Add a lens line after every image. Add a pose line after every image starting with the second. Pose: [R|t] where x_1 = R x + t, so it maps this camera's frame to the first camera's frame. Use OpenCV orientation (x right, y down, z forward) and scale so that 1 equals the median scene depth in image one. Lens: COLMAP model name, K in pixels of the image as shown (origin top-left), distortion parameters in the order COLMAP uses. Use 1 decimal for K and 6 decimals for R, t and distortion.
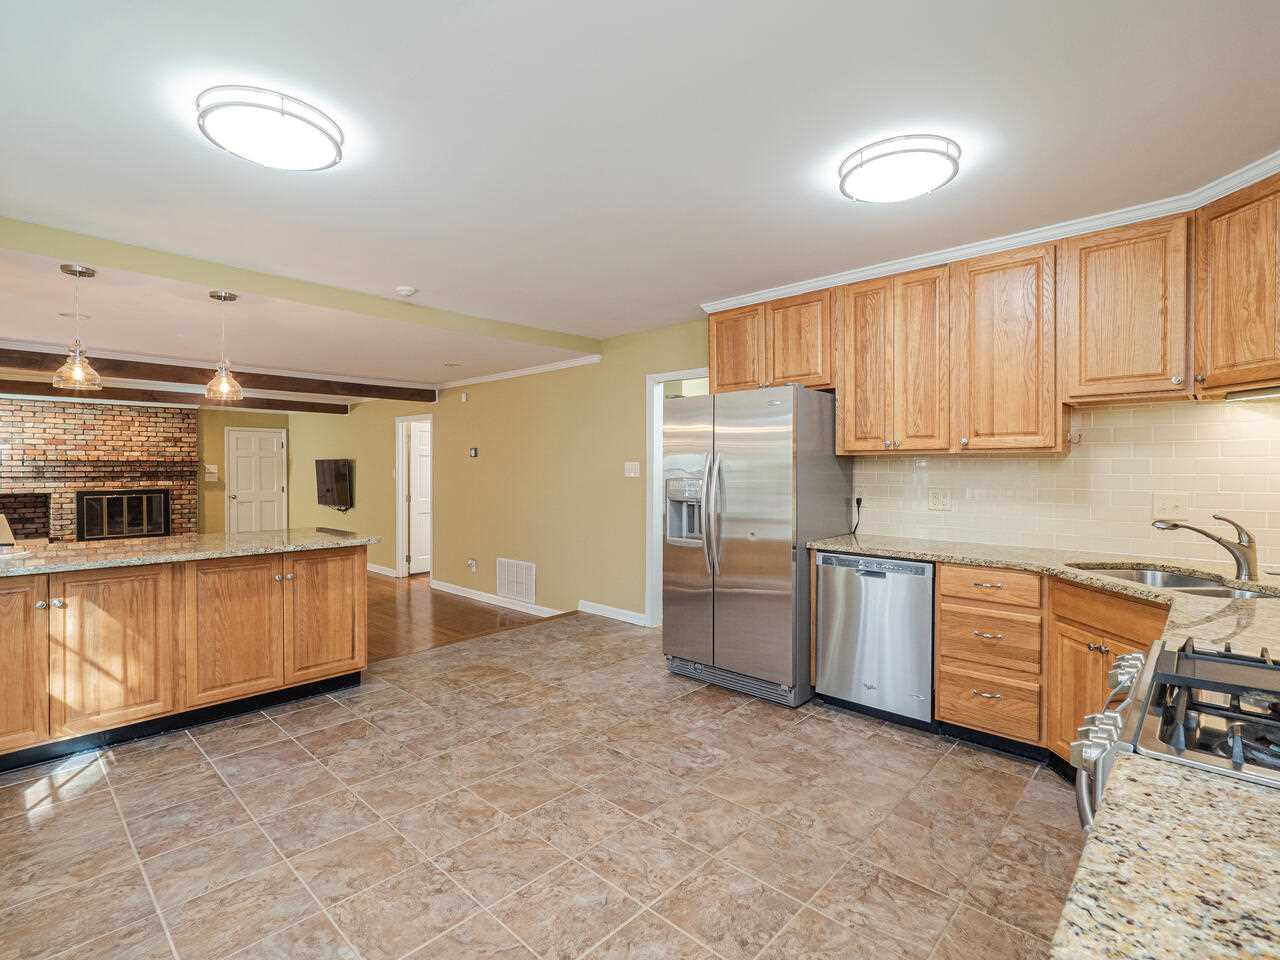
lens RADIAL K [[617.3, 0, 624.2], [0, 617.3, 472.7], [0, 0, 1]] dist [-0.005499, 0.005200]
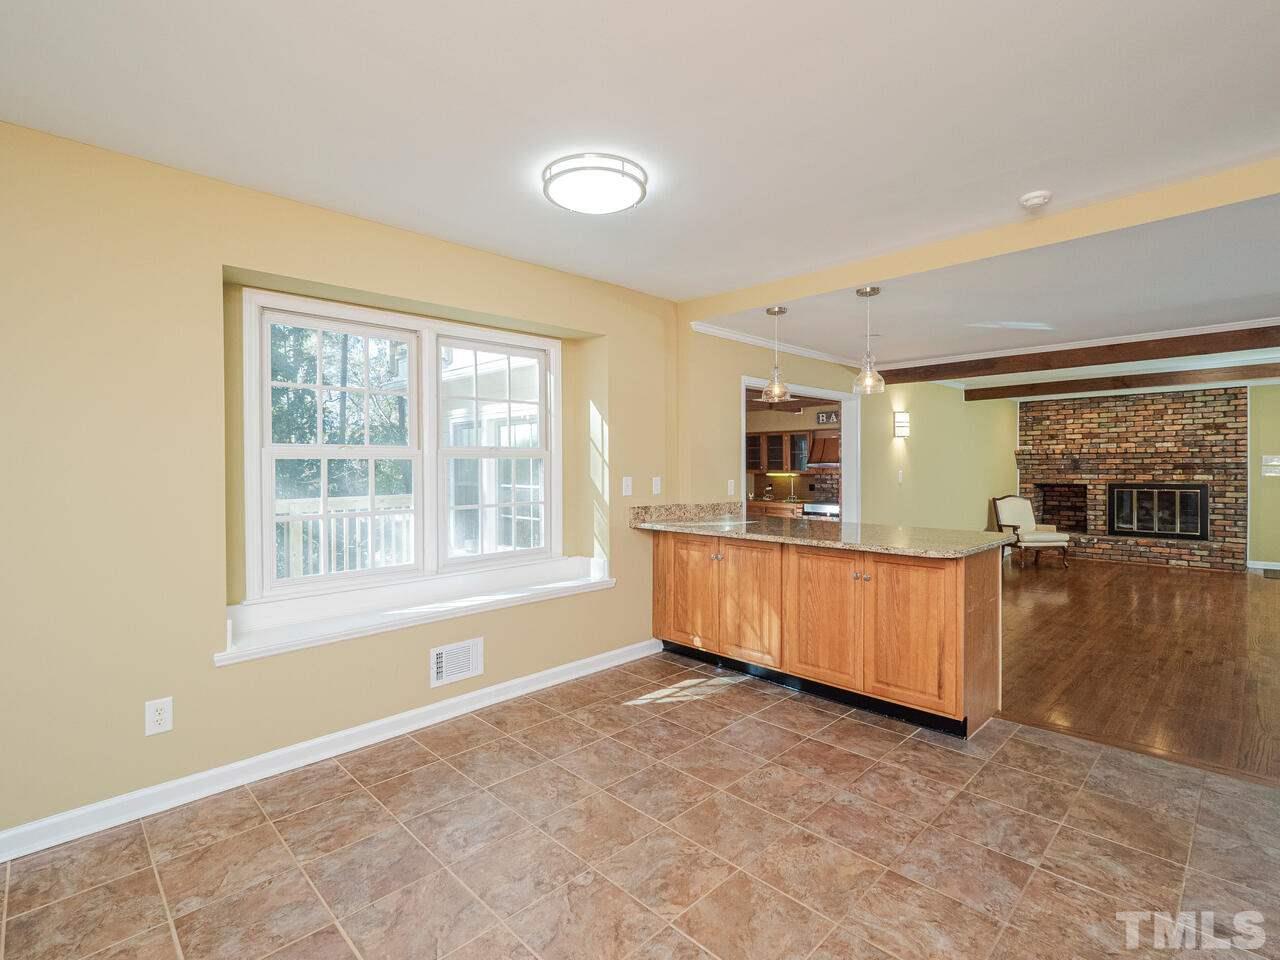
lens RADIAL K [[617.3, 0, 638.5], [0, 617.3, 472.3], [0, 0, 1]] dist [-0.005499, 0.005200]
pose [[-0.017177, 0.012958, -0.999768, 0.330426], [-0.000529, 0.999916, 0.012969, -0.002127], [0.999852, 0.000751, -0.017169, 0.563060]]
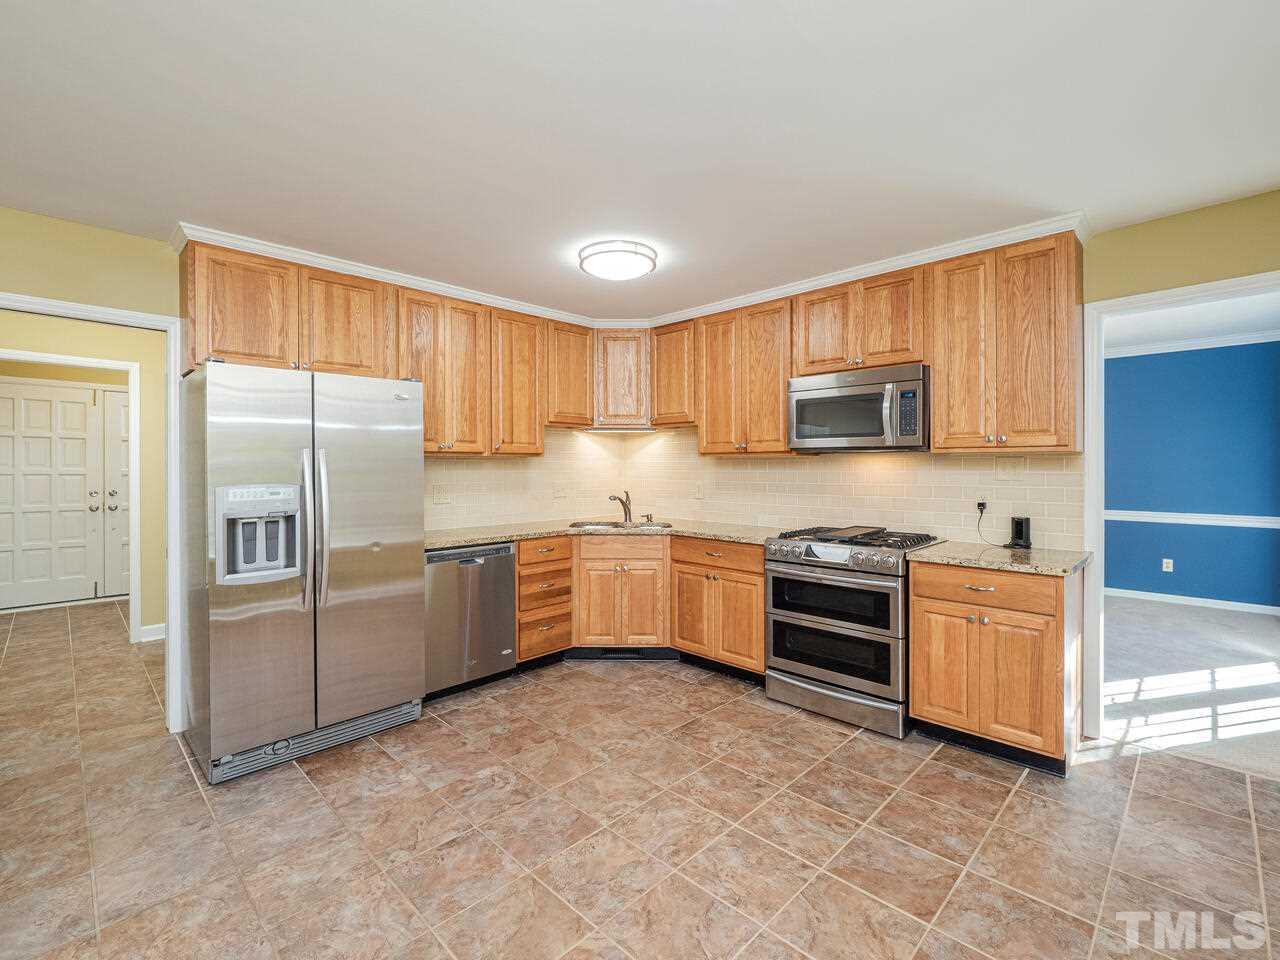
lens RADIAL K [[594.7, 0, 625.1], [0, 594.7, 461.8], [0, 0, 1]] dist [0.007777, -0.000727]
pose [[0.017631, 0.001356, 0.999844, -0.535549], [0.009809, 0.999951, -0.001529, -0.011191], [-0.999796, 0.009834, 0.017617, 0.546993]]
